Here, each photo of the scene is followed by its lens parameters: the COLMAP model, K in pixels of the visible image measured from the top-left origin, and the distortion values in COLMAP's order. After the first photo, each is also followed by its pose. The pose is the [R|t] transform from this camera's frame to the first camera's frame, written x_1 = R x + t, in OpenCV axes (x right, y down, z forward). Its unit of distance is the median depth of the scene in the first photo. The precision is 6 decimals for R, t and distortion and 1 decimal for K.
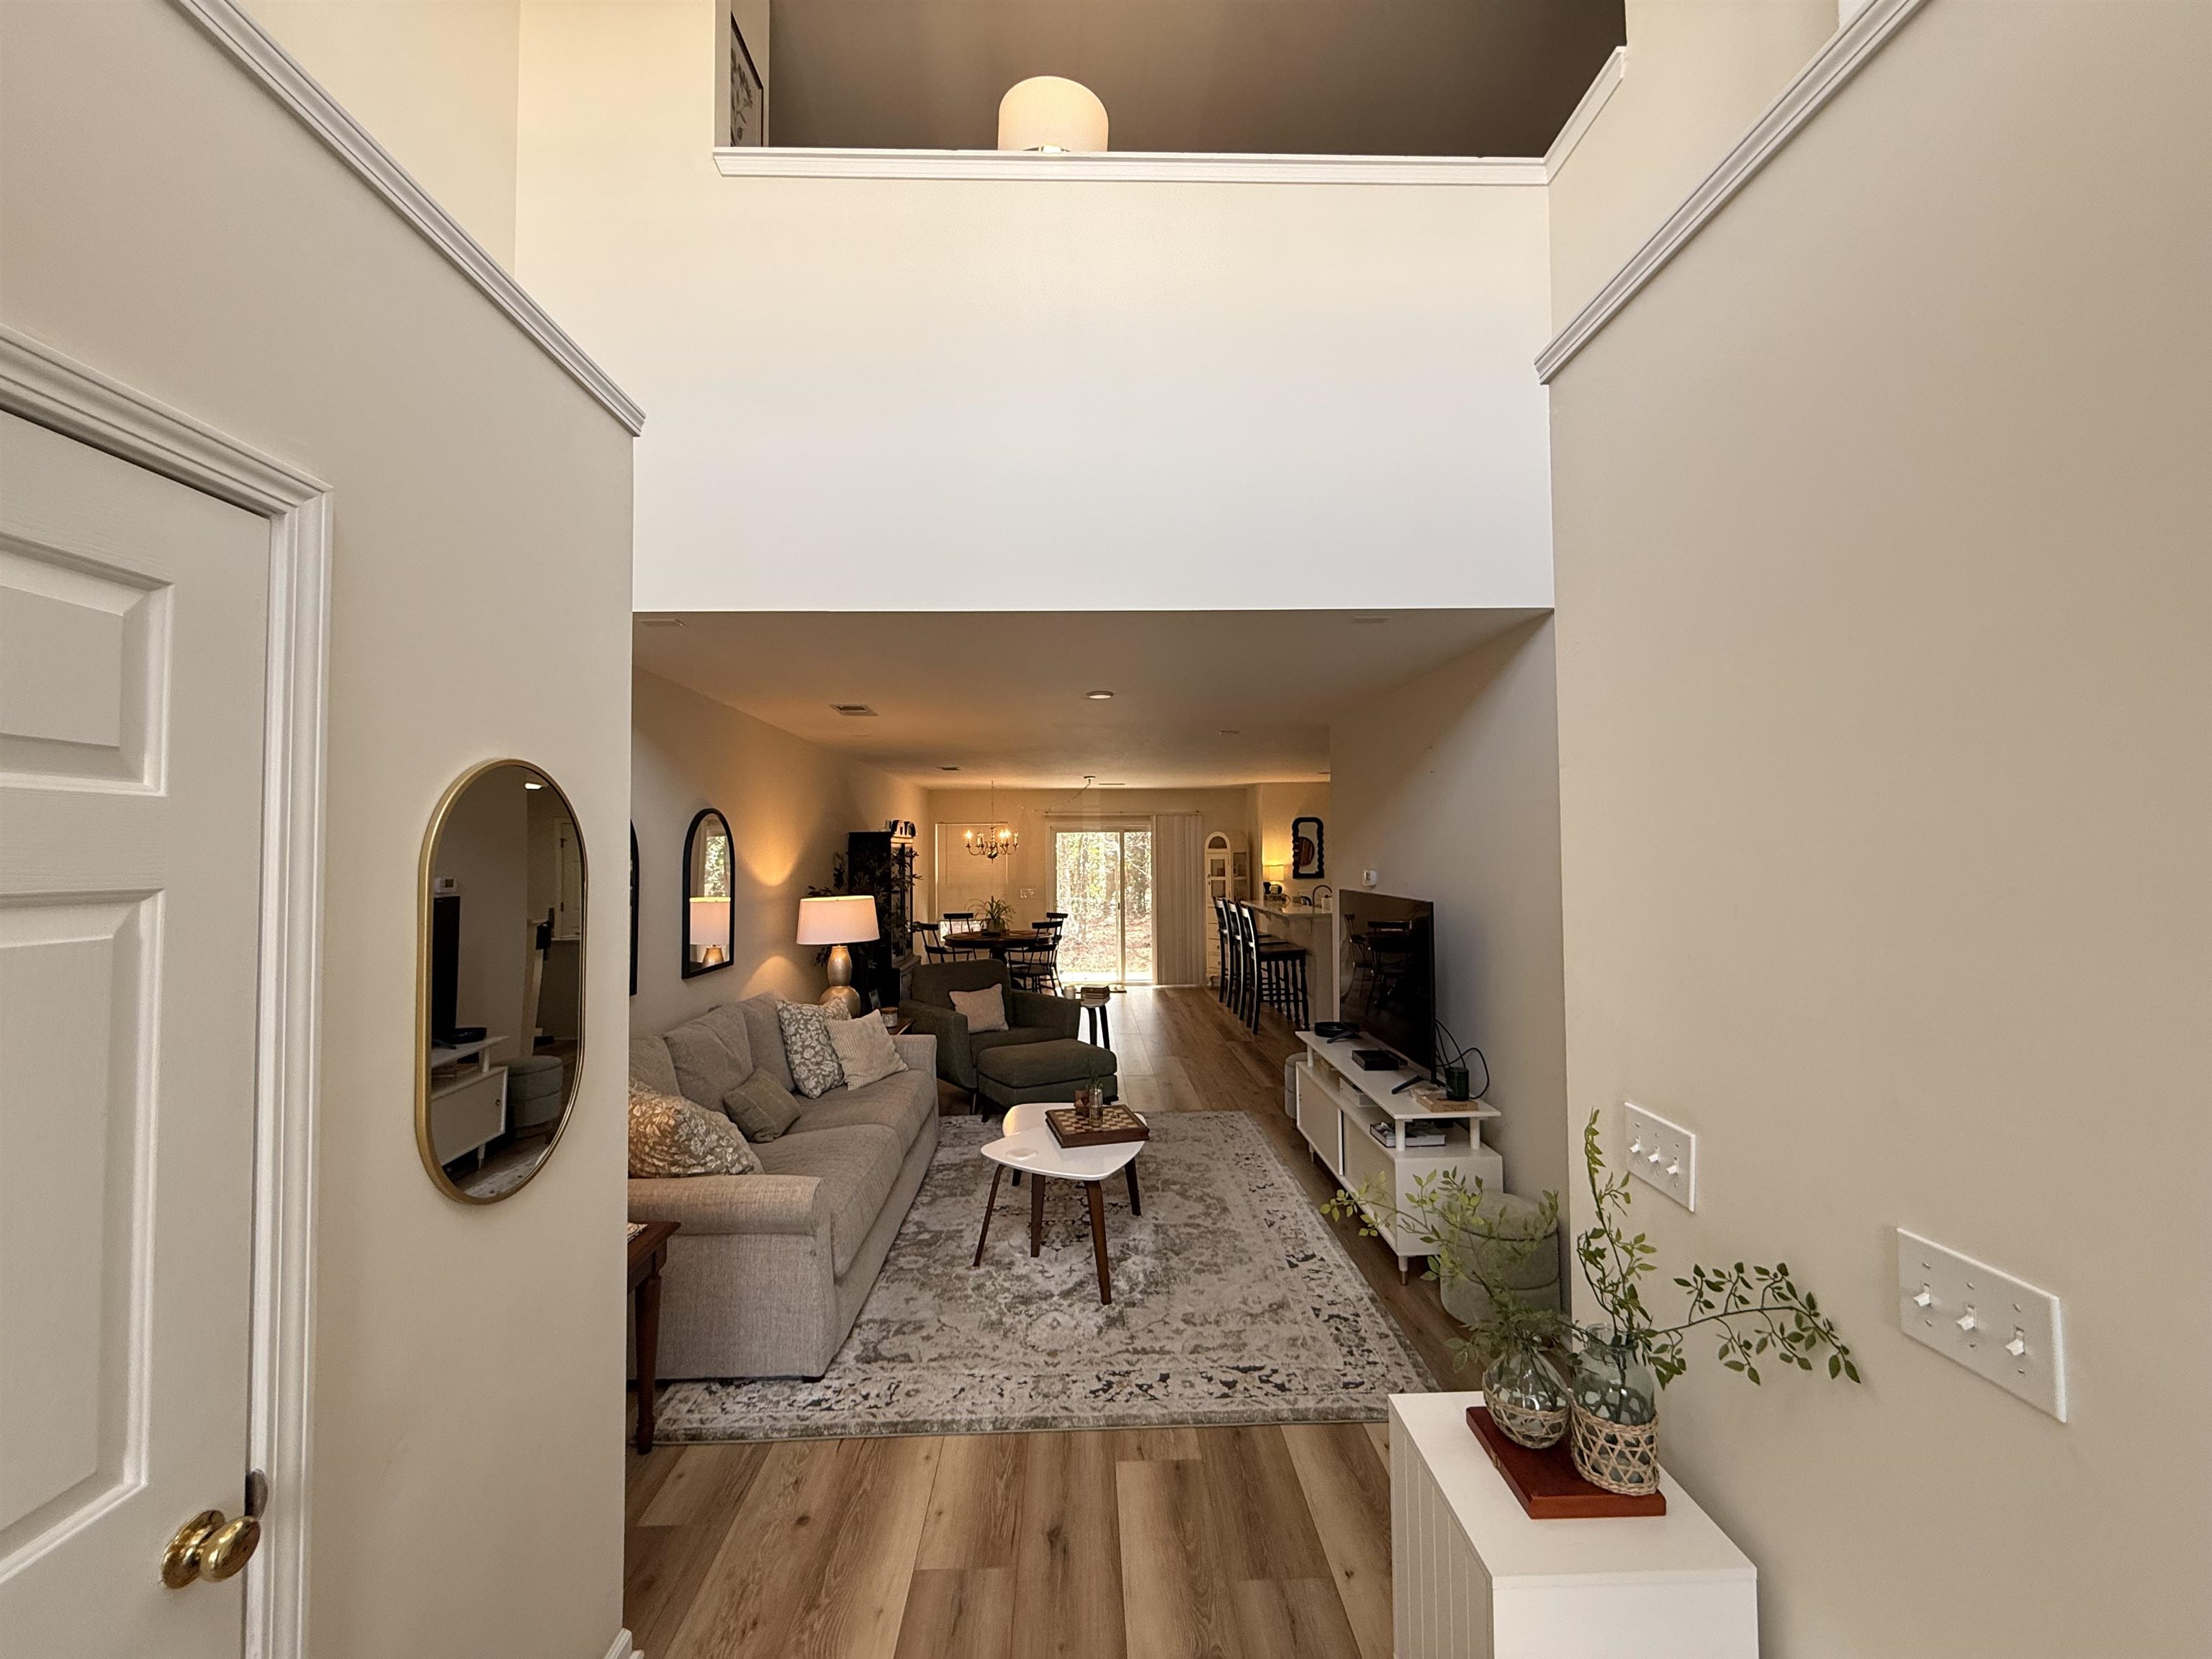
lens RADIAL K [[880.4, 0, 1101.2], [0, 880.4, 827.7], [0, 0, 1]] dist [-0.000754, 0.000323]
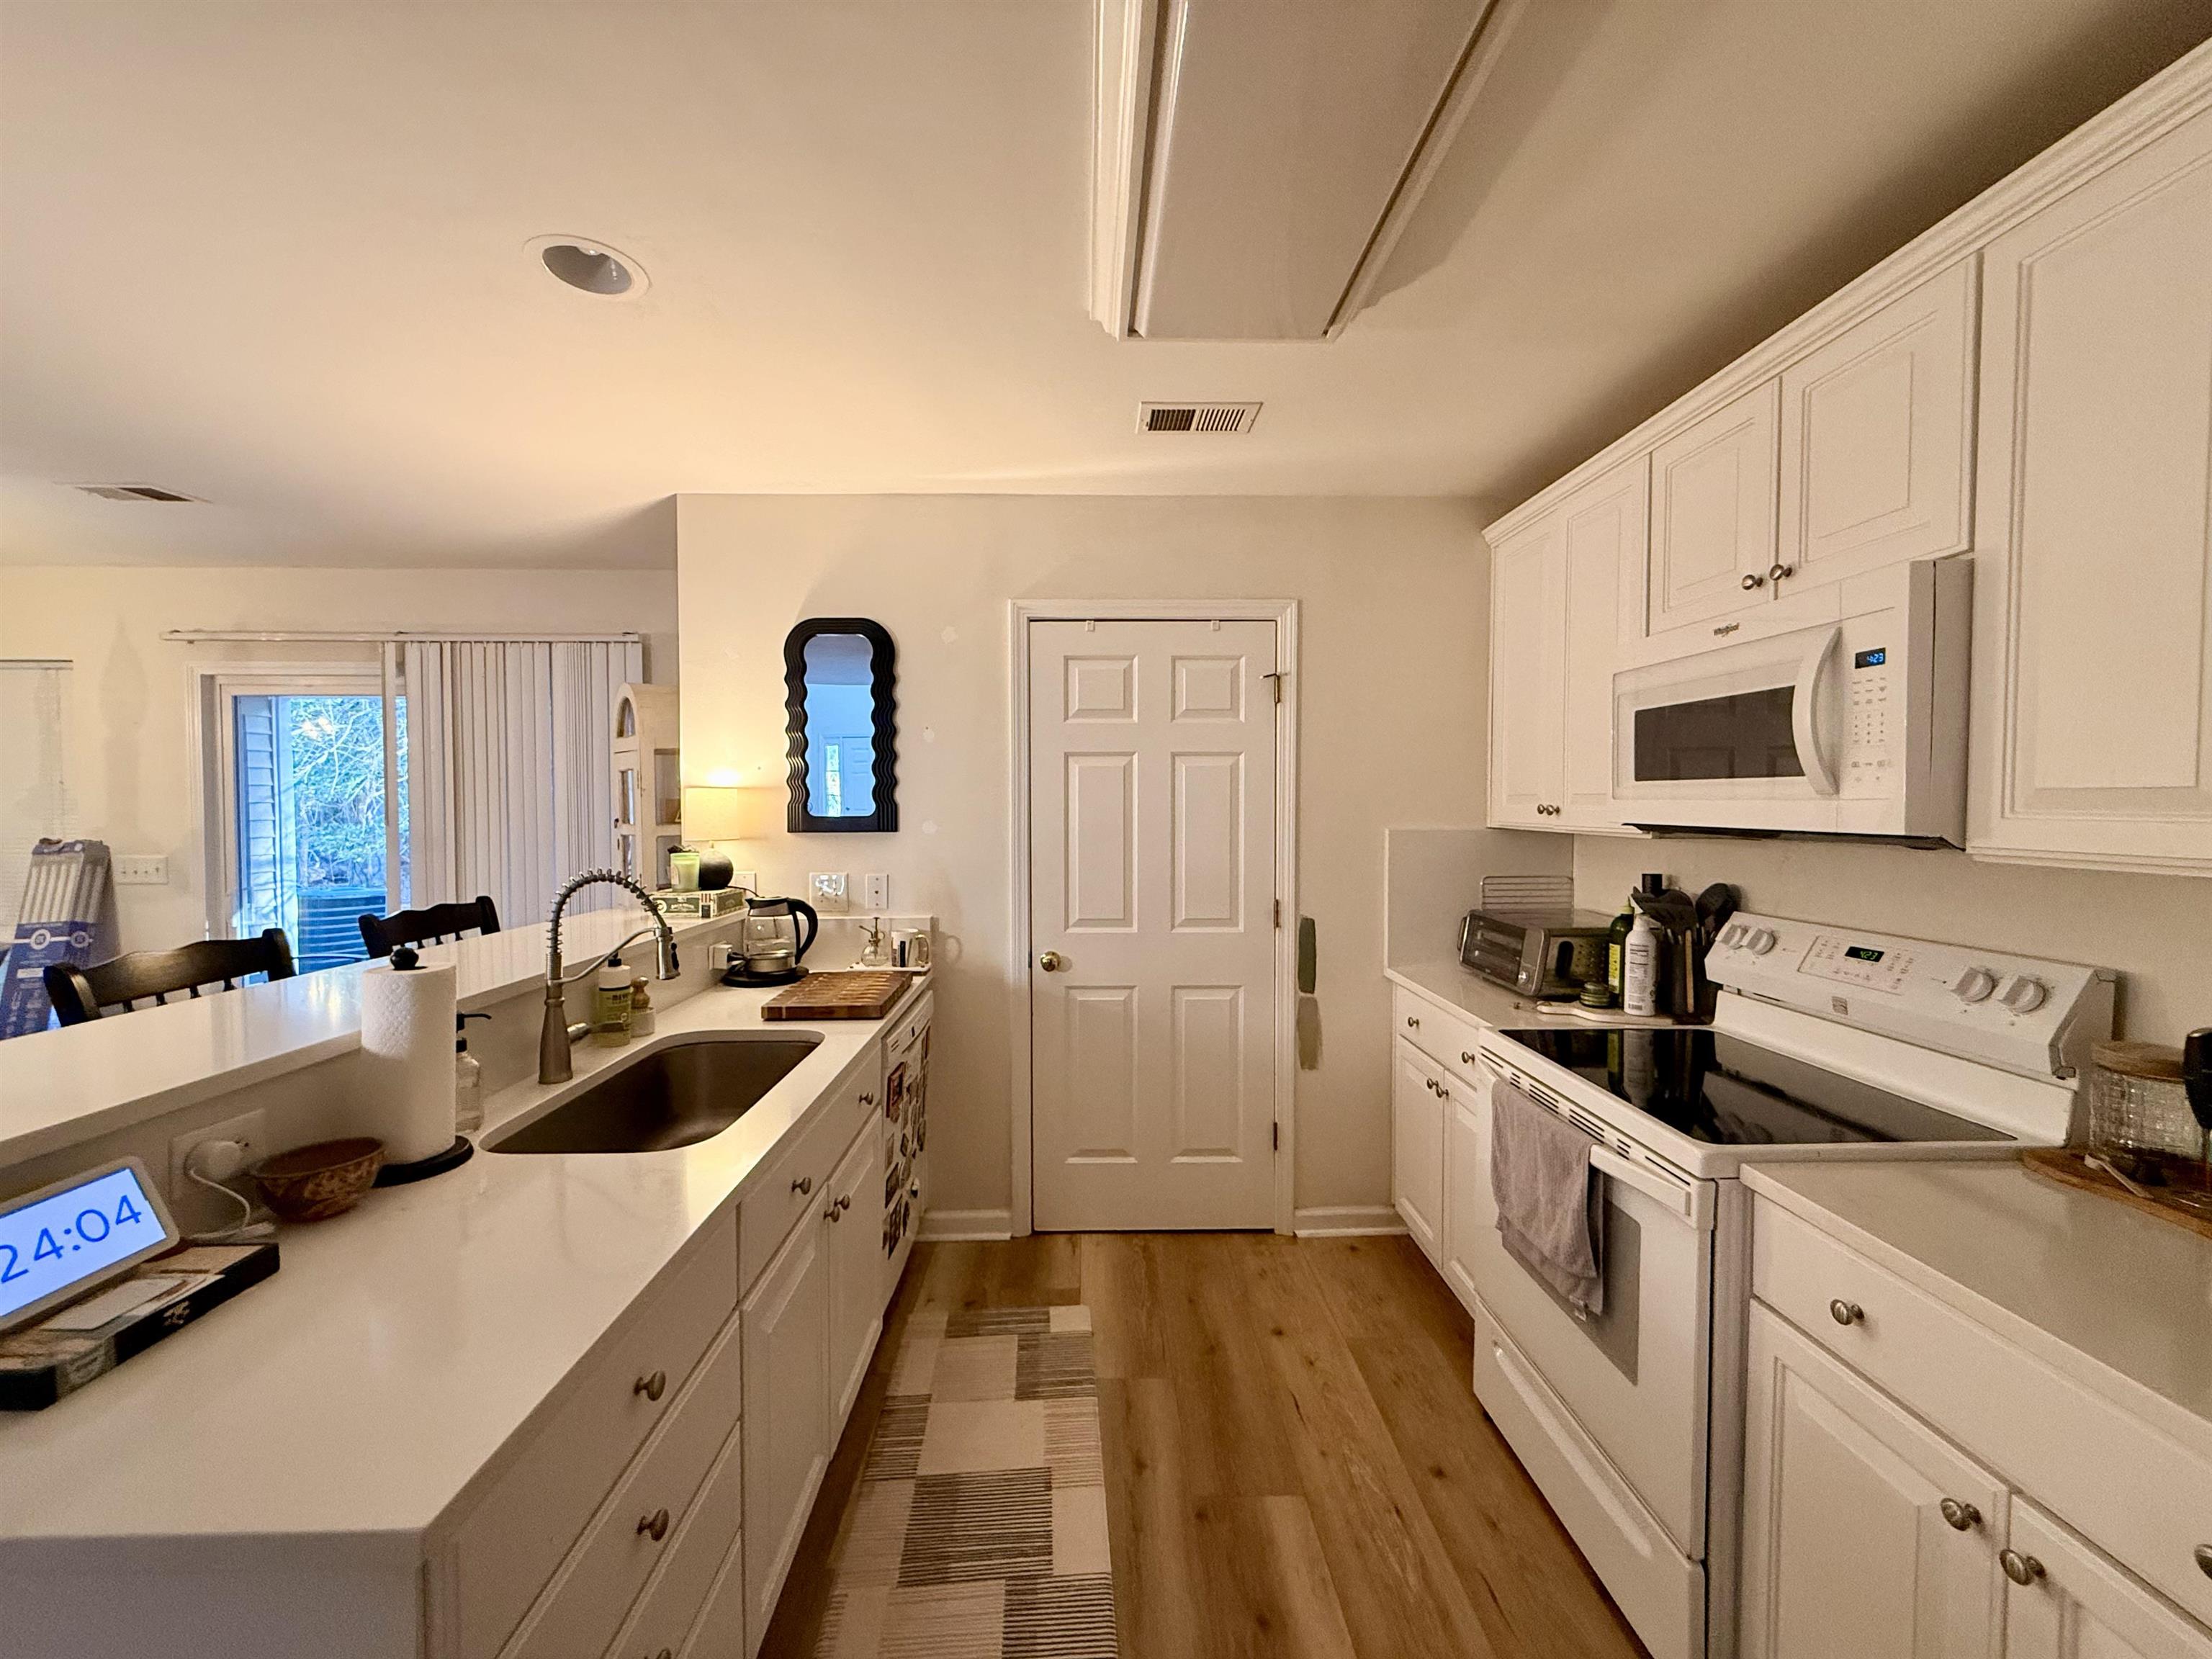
lens RADIAL K [[880.4, 0, 1101.2], [0, 880.4, 827.7], [0, 0, 1]] dist [-0.000754, 0.000323]
pose [[0.999926, 0.008277, -0.008939, 0.694896], [-0.007727, 0.998173, 0.059922, 0.082000], [0.009418, -0.059848, 0.998163, 1.544572]]
